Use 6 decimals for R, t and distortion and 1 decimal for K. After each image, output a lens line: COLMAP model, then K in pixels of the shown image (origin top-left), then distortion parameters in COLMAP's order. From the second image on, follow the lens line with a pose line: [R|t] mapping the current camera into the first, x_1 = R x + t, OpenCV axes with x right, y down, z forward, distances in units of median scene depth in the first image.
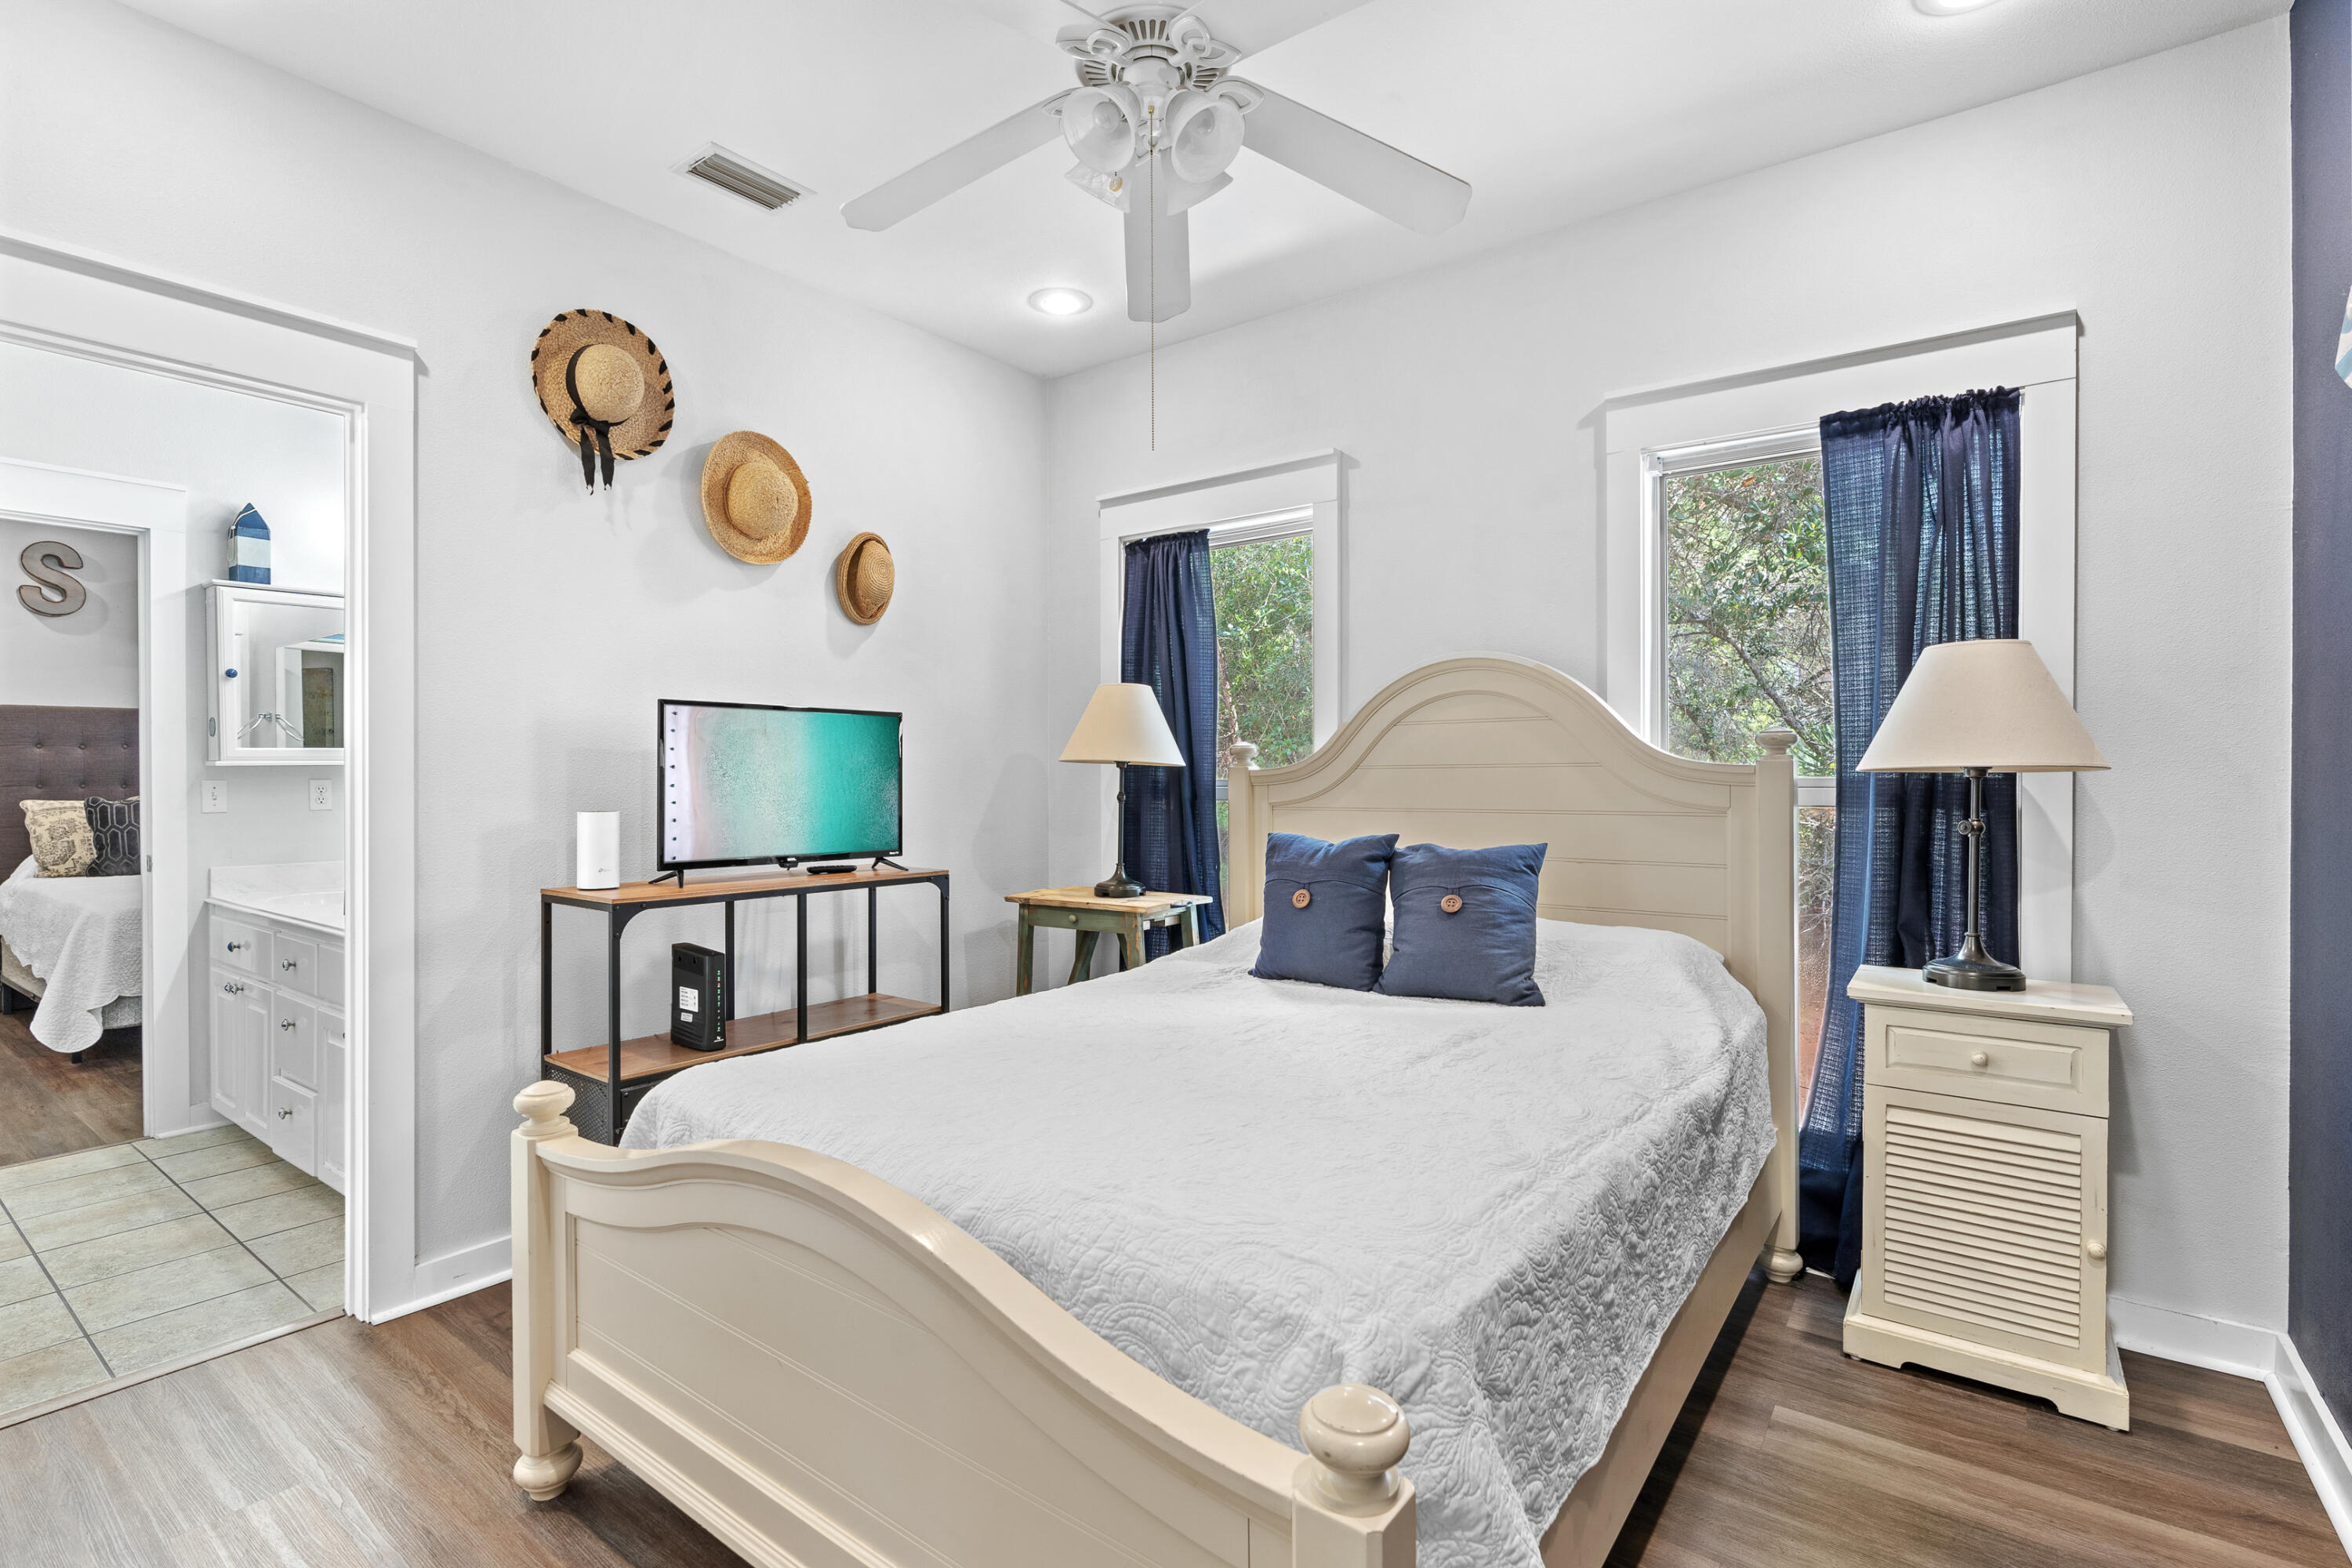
lens RADIAL K [[1109.7, 0, 1121.3], [0, 1109.7, 774.0], [0, 0, 1]] dist [0.001915, 0.002231]
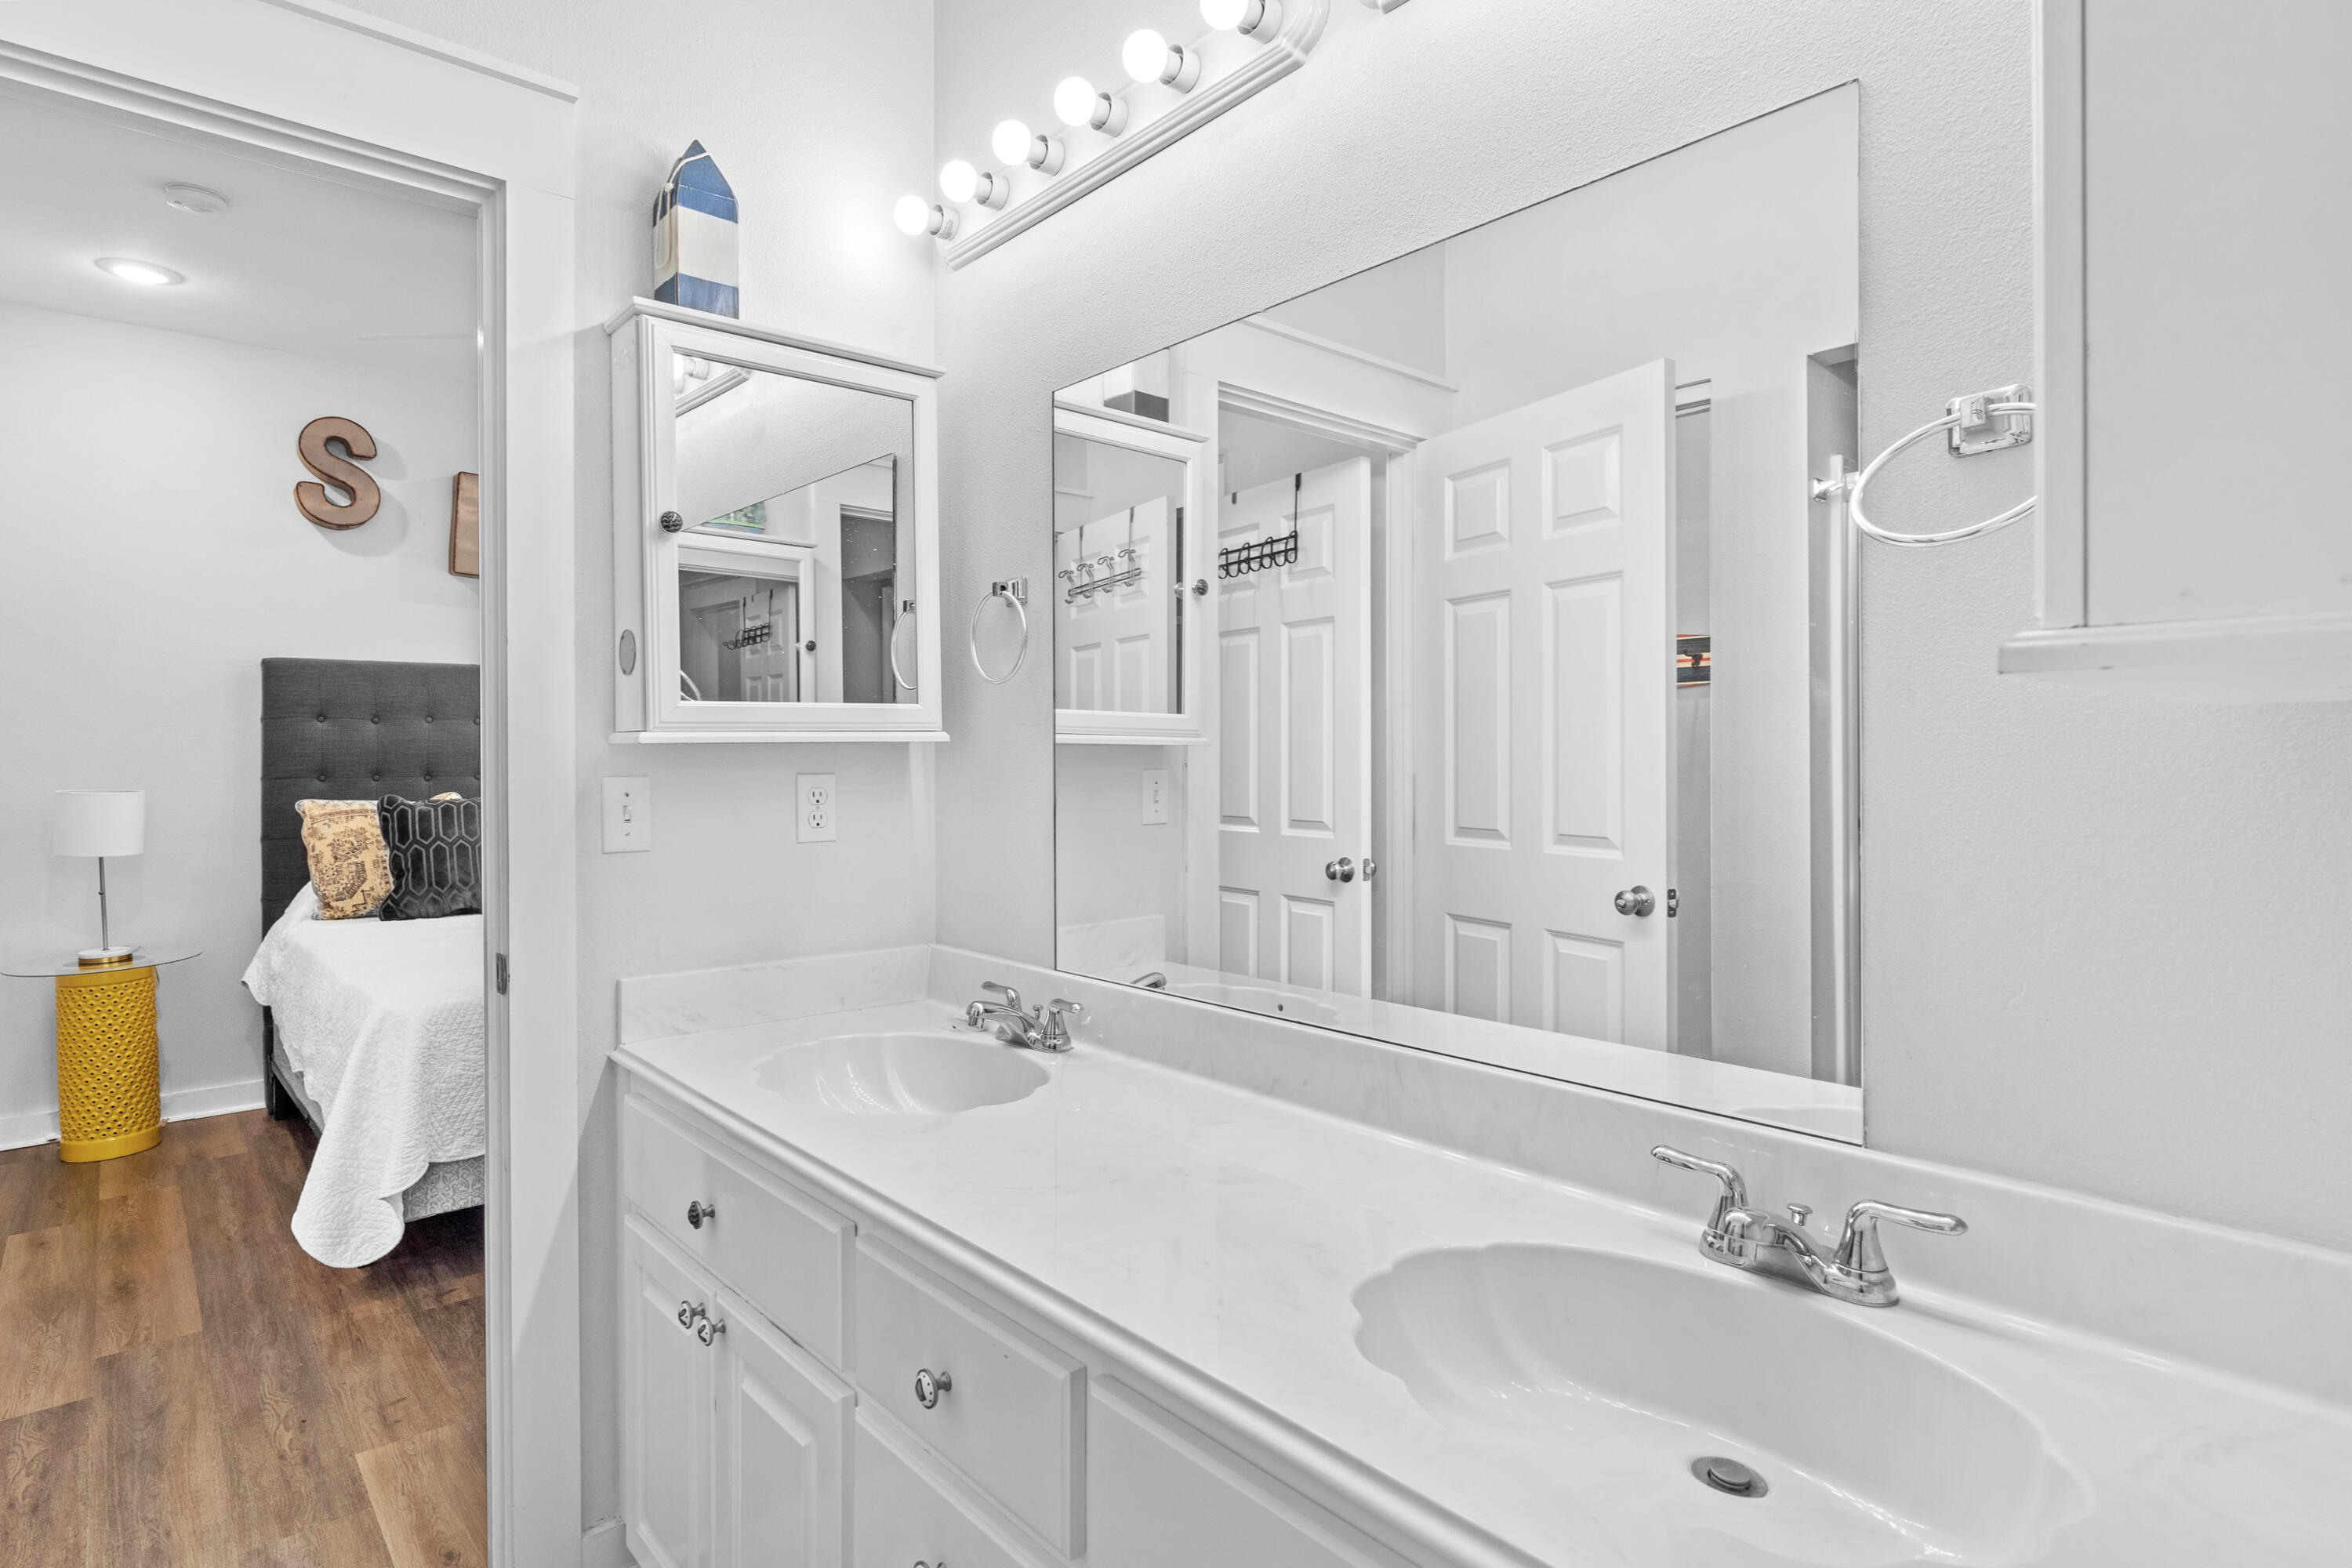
lens RADIAL K [[1212.3, 0, 1121.2], [0, 1212.3, 760.6], [0, 0, 1]] dist [-0.003502, 0.002700]
pose [[0.979698, 0.001102, -0.200478, -0.366461], [-0.000831, 0.999999, 0.001437, -0.001152], [0.200479, -0.001241, 0.979697, 0.396598]]
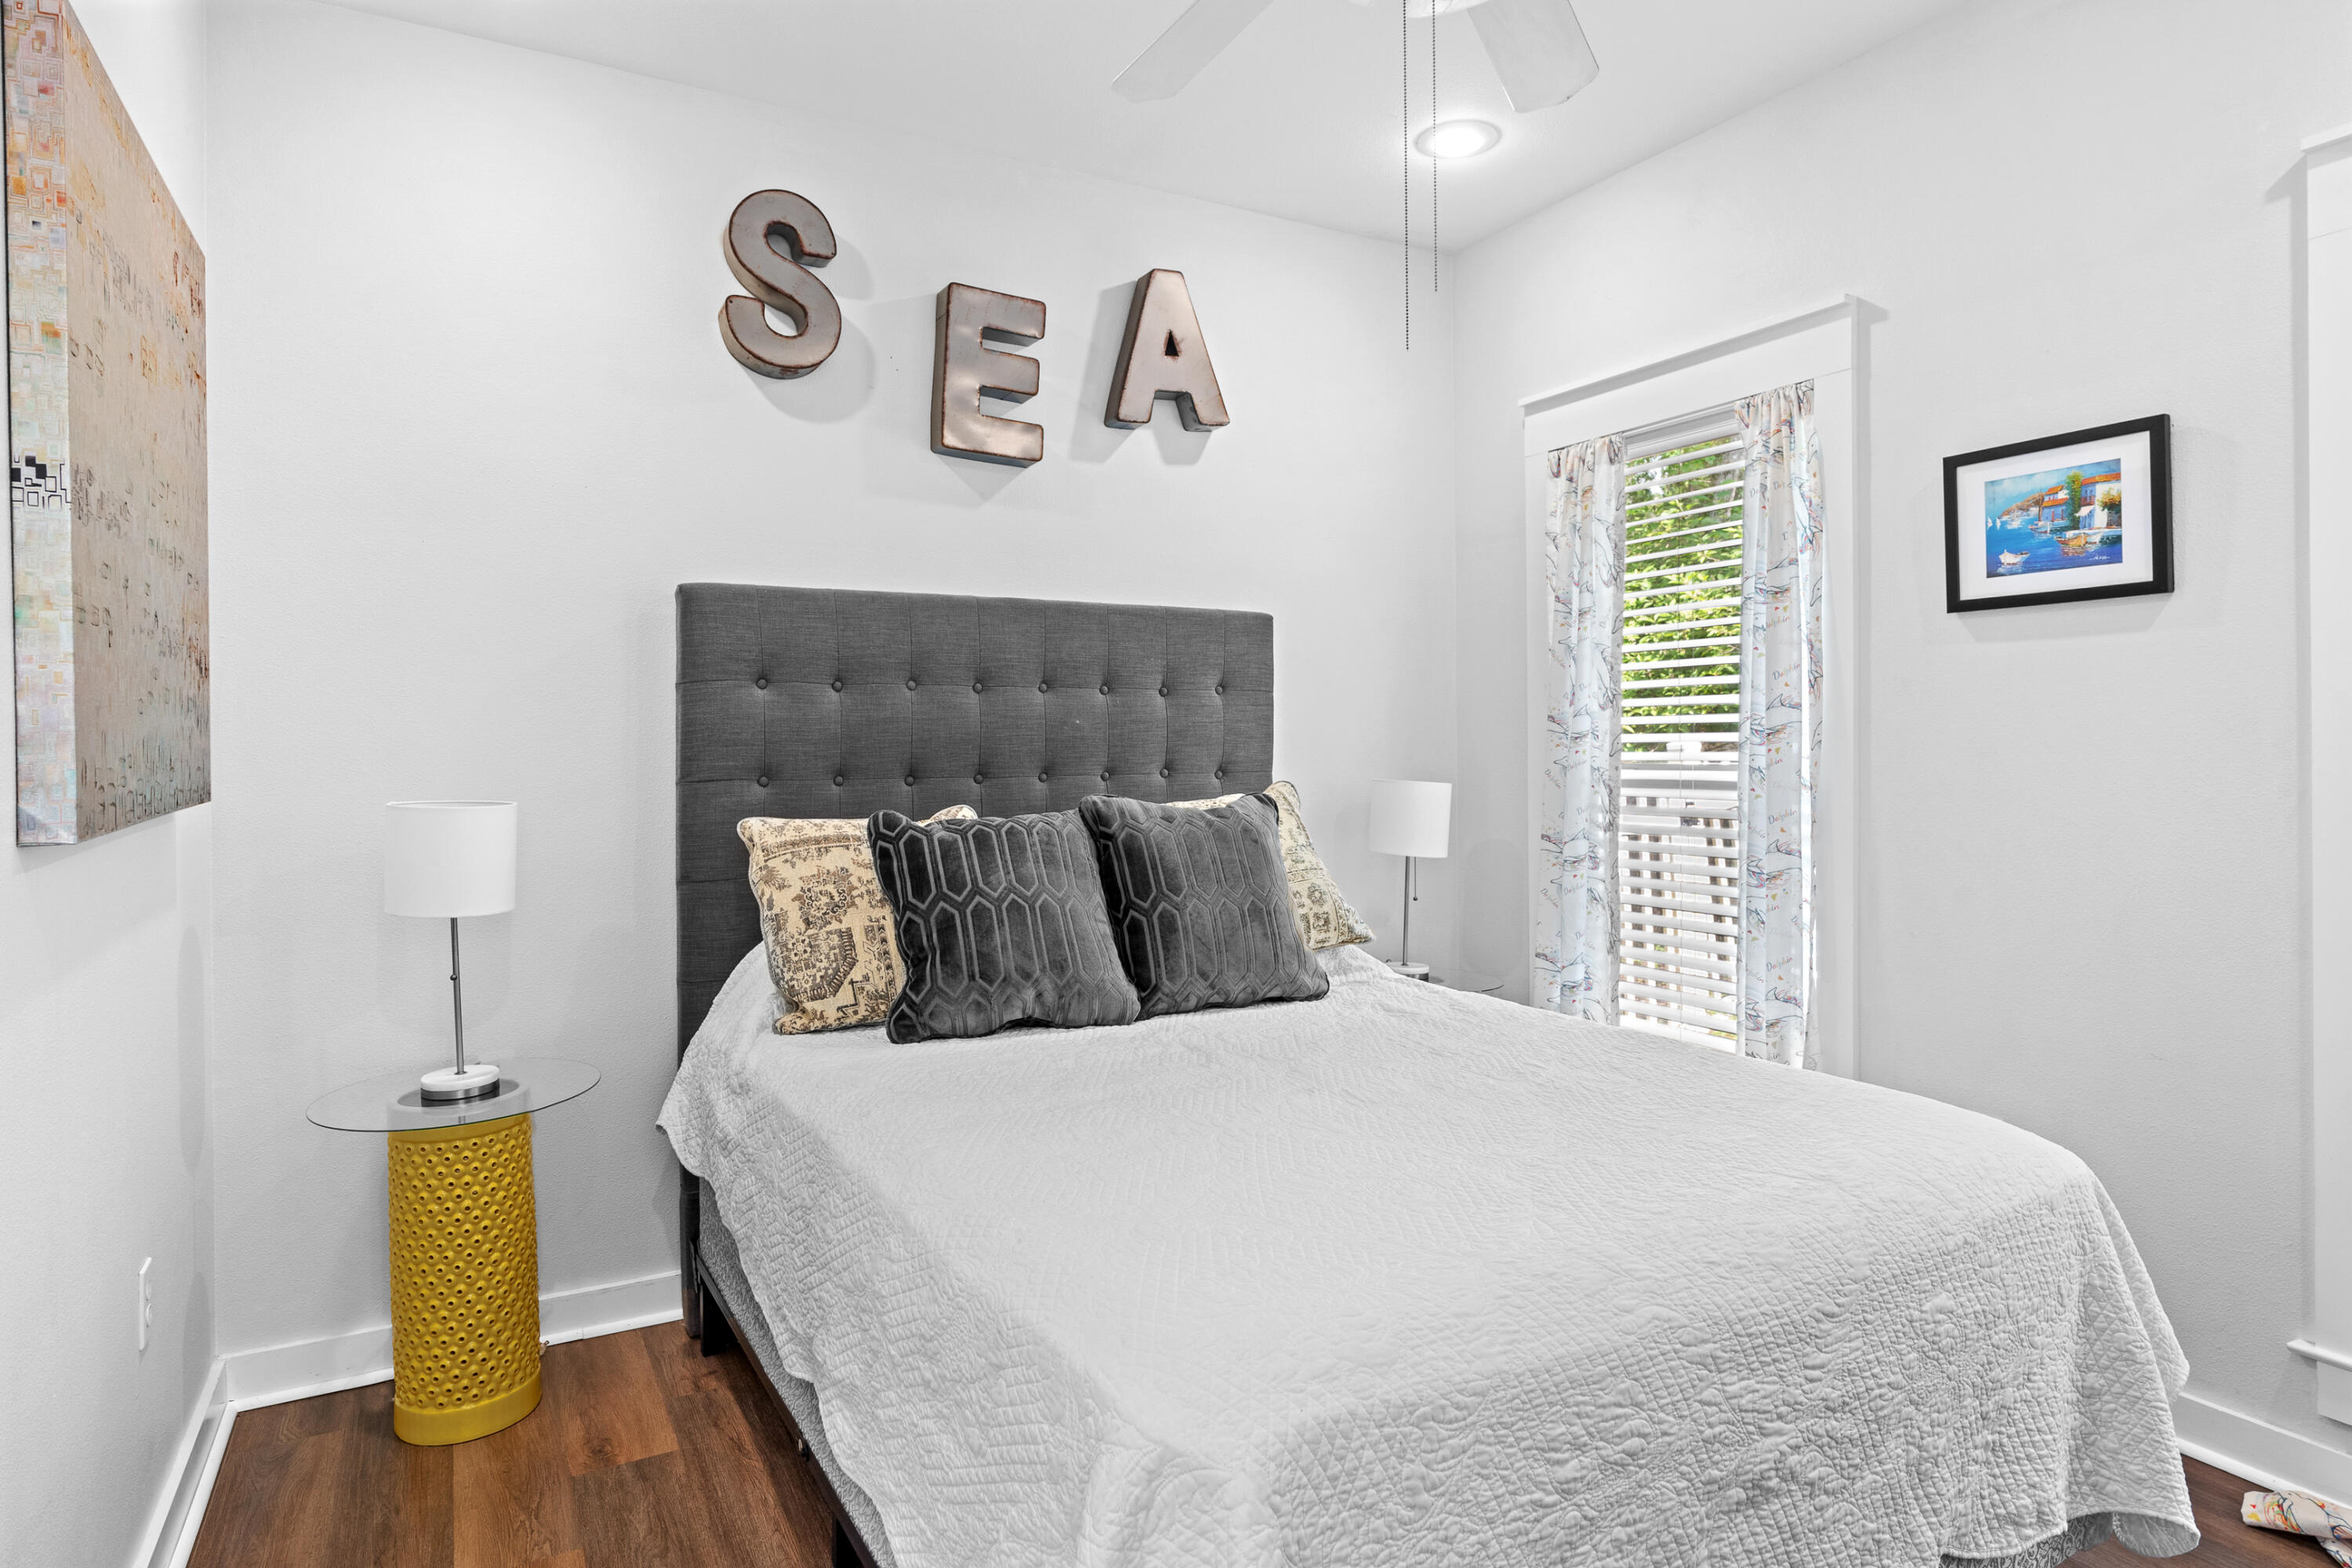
lens RADIAL K [[1279.0, 0, 1083.7], [0, 1279.0, 776.0], [0, 0, 1]] dist [-0.011968, 0.001881]
pose [[0.904512, 0.003467, -0.426435, -0.698551], [-0.001501, 0.999987, 0.004947, 0.006894], [0.426446, -0.003834, 0.904505, 0.657897]]
